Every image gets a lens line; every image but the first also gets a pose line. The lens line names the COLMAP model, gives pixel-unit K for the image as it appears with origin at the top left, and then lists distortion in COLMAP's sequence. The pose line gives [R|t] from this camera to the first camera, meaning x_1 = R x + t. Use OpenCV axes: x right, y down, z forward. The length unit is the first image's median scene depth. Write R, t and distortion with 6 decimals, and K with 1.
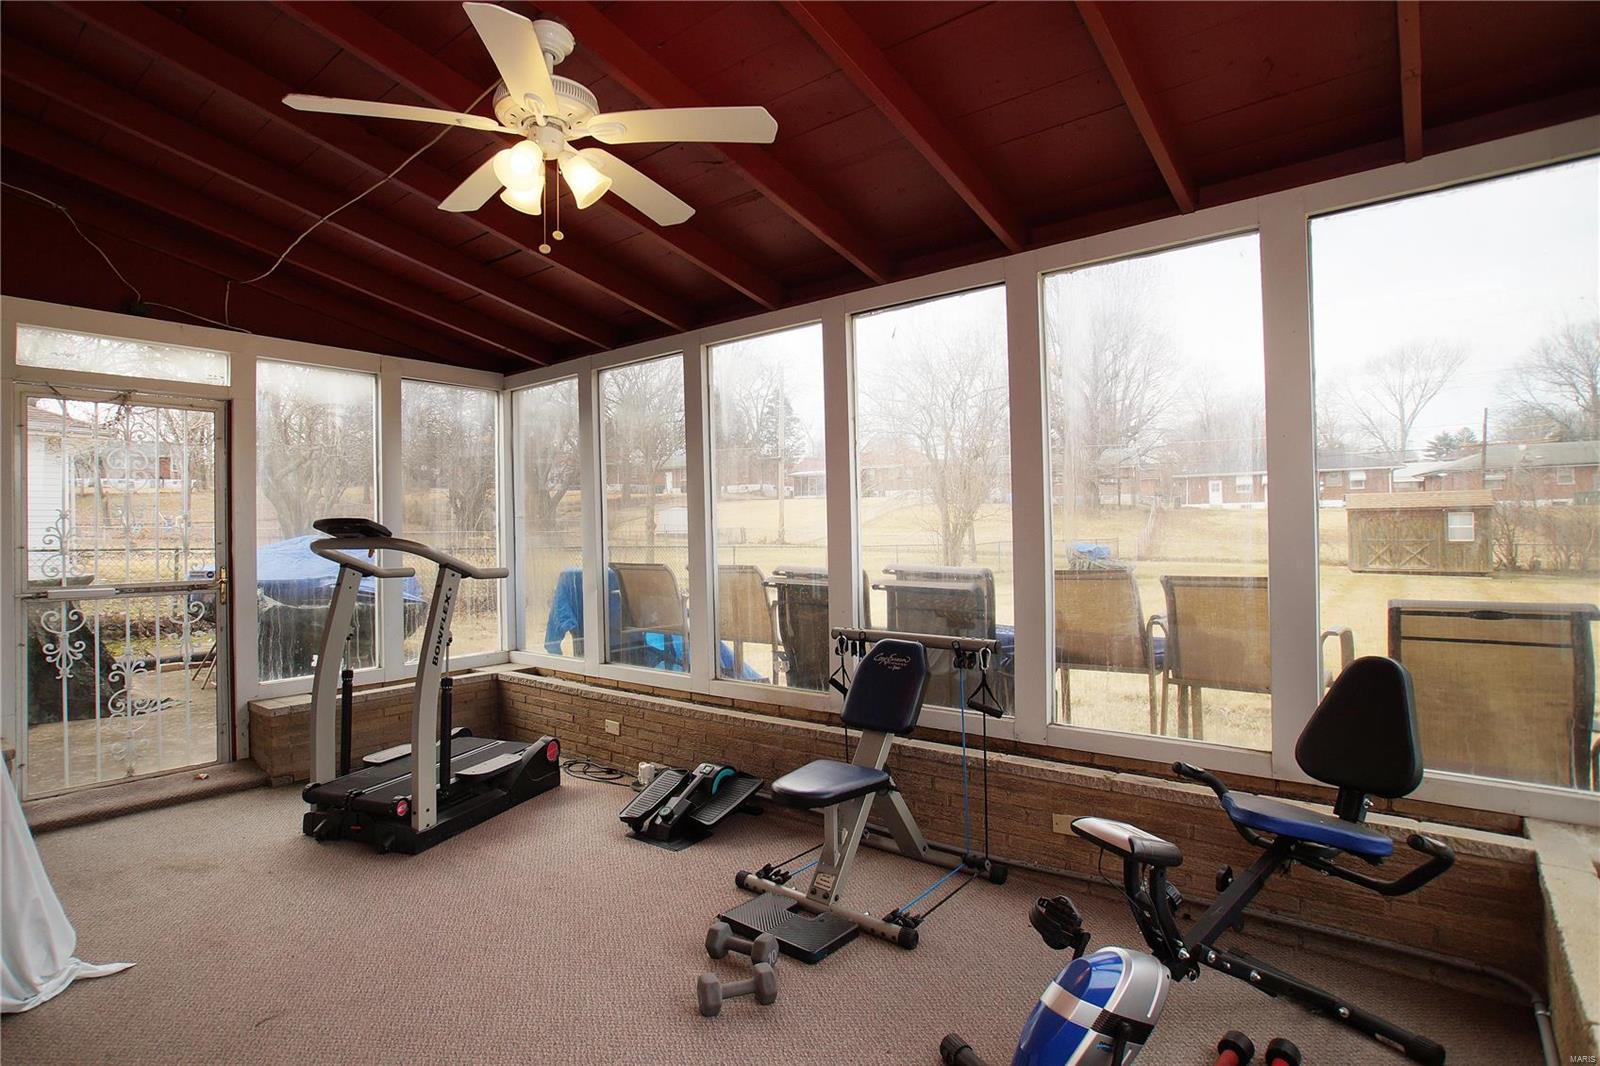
lens RADIAL K [[799.5, 0, 800.0], [0, 799.5, 533.0], [0, 0, 1]] dist [-0.003532, -0.000626]
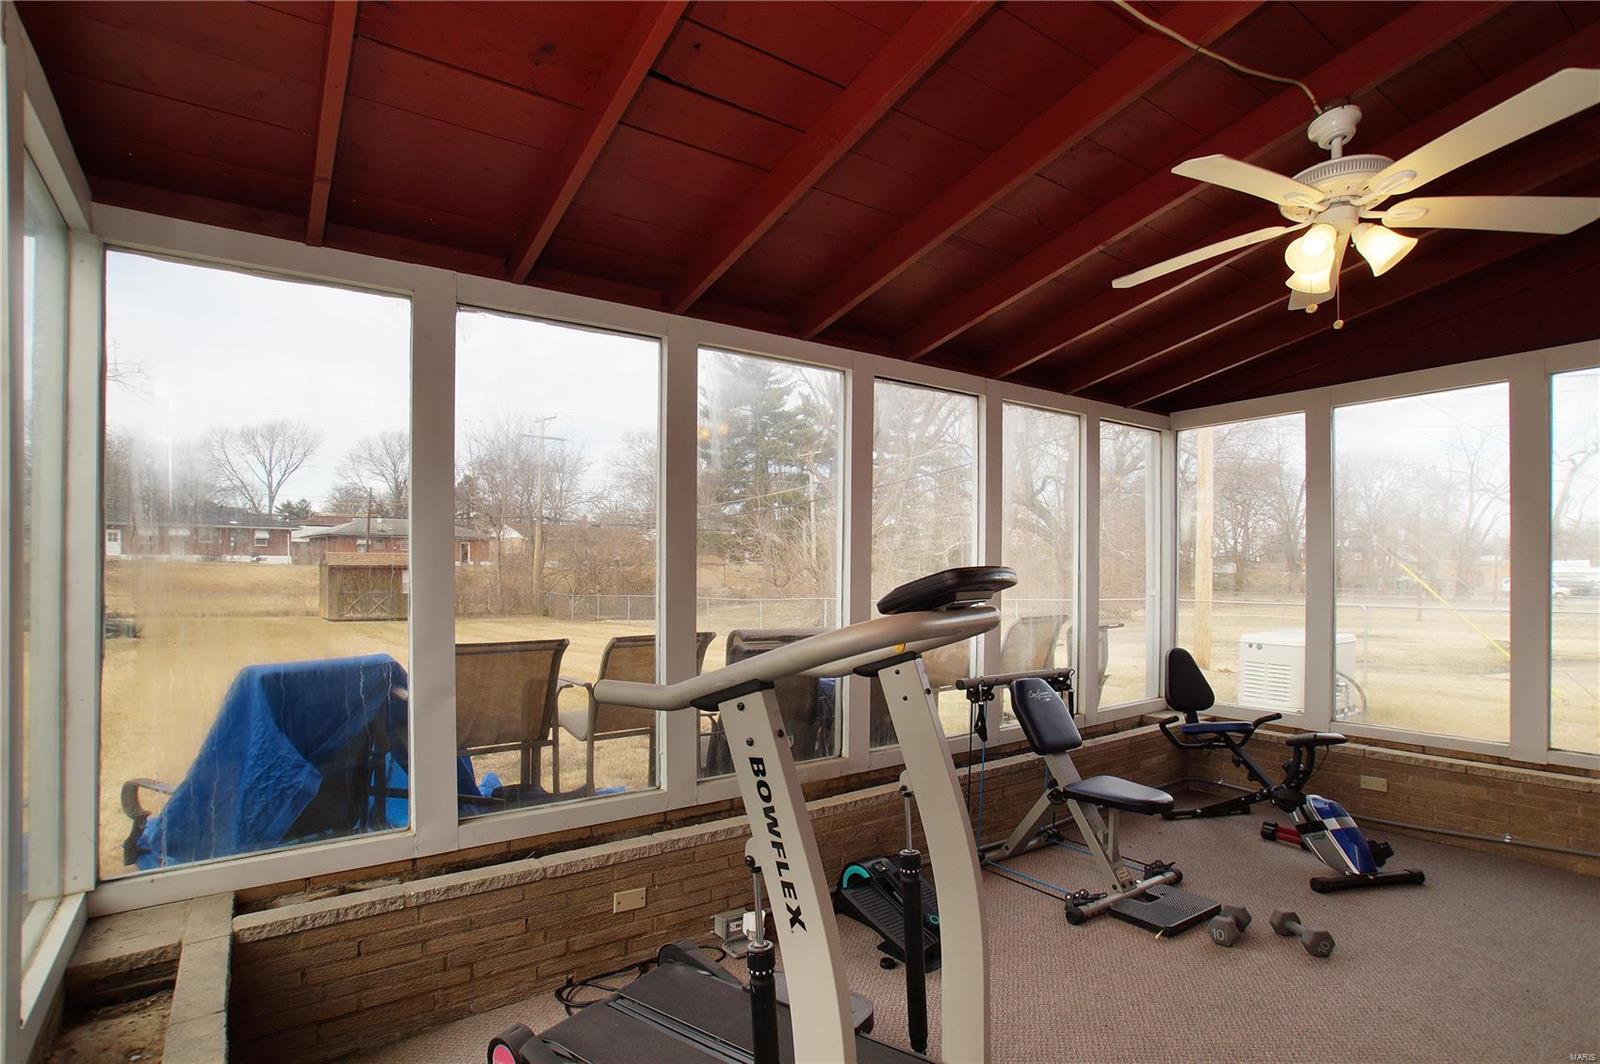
lens RADIAL K [[795.7, 0, 798.9], [0, 795.7, 580.8], [0, 0, 1]] dist [0.000706, 0.000037]
pose [[0.290745, 0.007096, 0.956774, -0.429402], [0.004936, 0.999948, -0.008916, -0.001606], [-0.956788, 0.007315, 0.290695, 0.368152]]
